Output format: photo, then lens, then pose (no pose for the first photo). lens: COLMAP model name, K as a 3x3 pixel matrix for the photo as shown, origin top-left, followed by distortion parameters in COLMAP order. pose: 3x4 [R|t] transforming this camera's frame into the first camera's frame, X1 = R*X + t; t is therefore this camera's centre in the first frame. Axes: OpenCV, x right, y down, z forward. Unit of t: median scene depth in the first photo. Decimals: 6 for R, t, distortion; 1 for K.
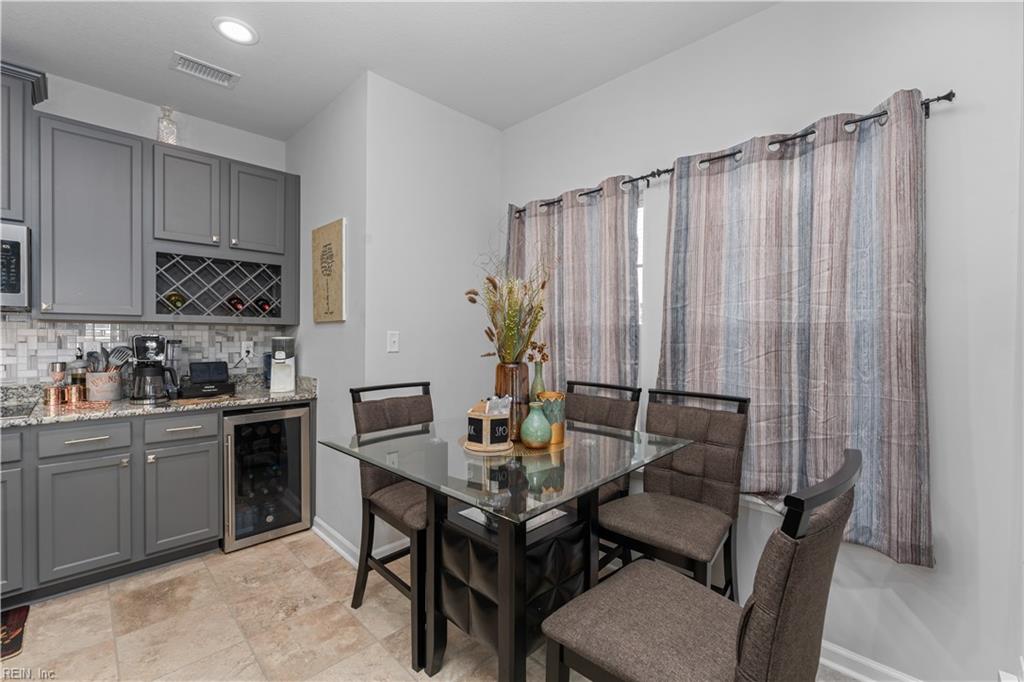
lens RADIAL K [[434.4, 0, 512.0], [0, 434.4, 341.0], [0, 0, 1]] dist [-0.002532, -0.000453]
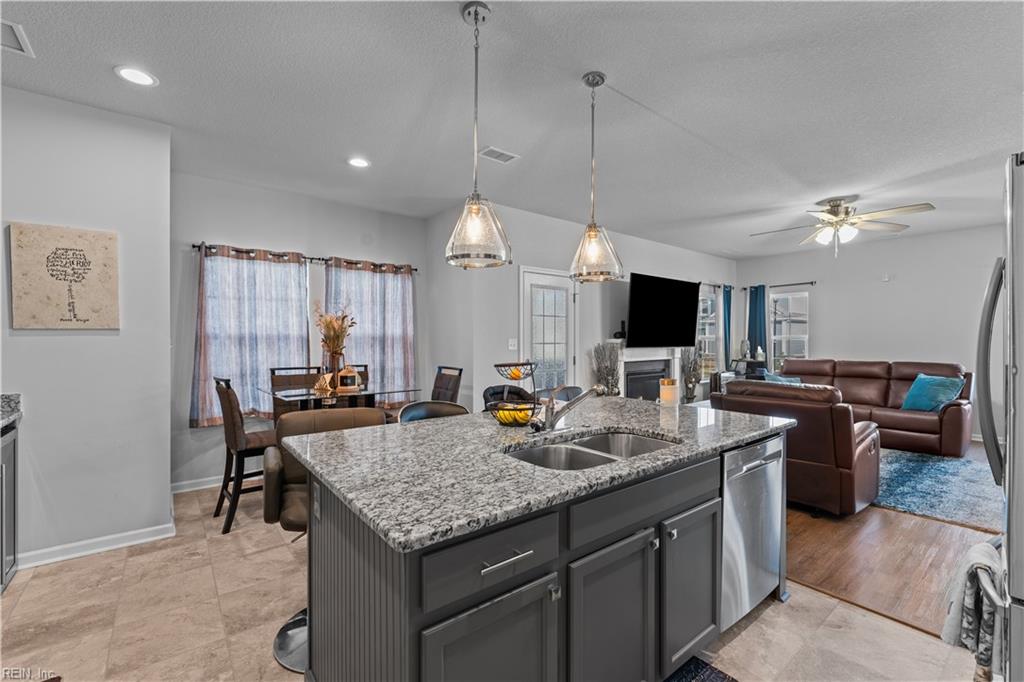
lens RADIAL K [[434.4, 0, 512.0], [0, 434.4, 341.0], [0, 0, 1]] dist [-0.002532, -0.000453]
pose [[0.114046, -0.013245, 0.993387, -1.350637], [0.016607, 0.999797, 0.011424, -0.014497], [-0.993337, 0.015194, 0.114243, -0.084412]]
